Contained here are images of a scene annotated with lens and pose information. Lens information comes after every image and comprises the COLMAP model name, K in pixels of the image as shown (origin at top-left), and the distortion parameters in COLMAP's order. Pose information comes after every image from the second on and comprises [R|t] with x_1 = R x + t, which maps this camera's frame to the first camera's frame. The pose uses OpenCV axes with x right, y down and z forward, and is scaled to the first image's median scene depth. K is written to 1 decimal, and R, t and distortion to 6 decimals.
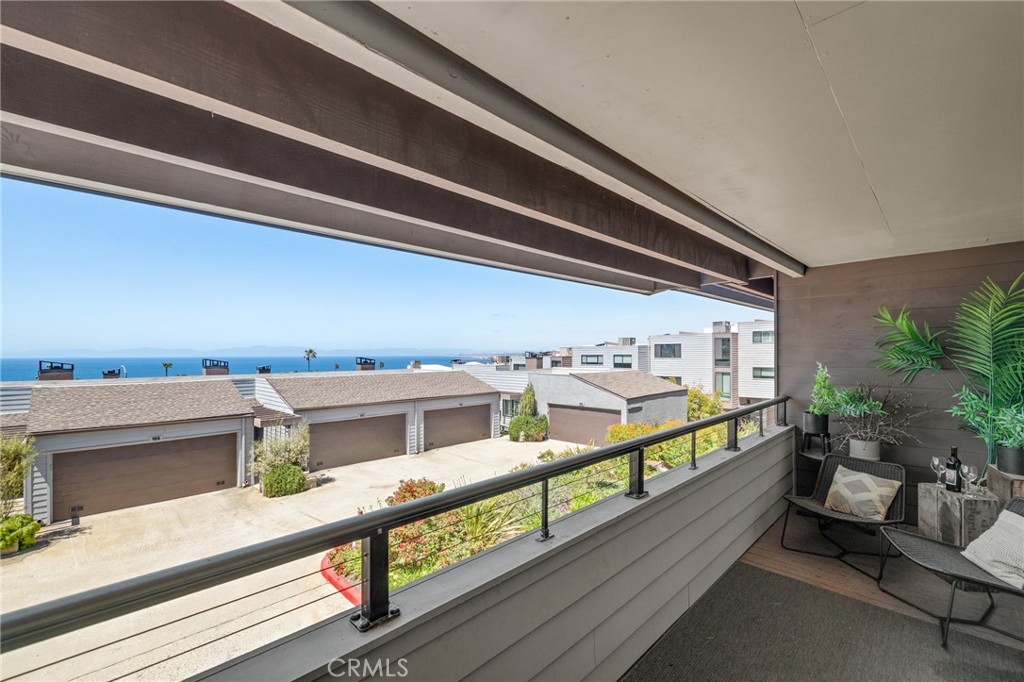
lens RADIAL K [[442.9, 0, 513.6], [0, 442.9, 357.6], [0, 0, 1]] dist [0.000159, -0.000266]
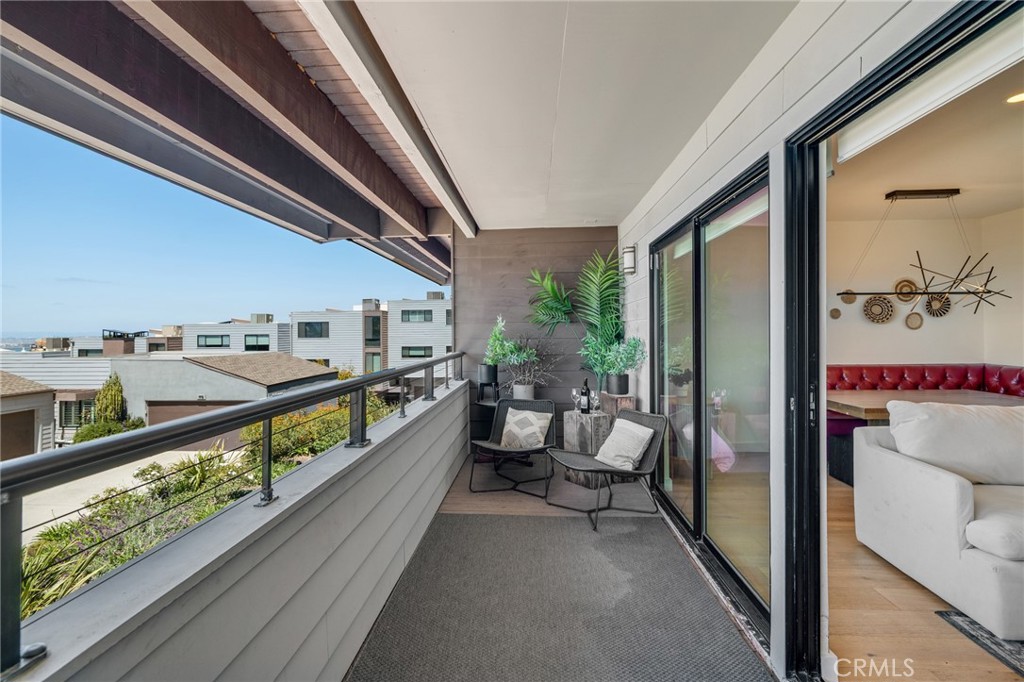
lens RADIAL K [[497.5, 0, 515.3], [0, 497.5, 332.3], [0, 0, 1]] dist [-0.001992, -0.001598]
pose [[0.746198, -0.000360, 0.665724, -0.074184], [0.011624, 0.999854, -0.012489, 0.065802], [-0.665623, 0.017058, 0.746093, 0.055899]]
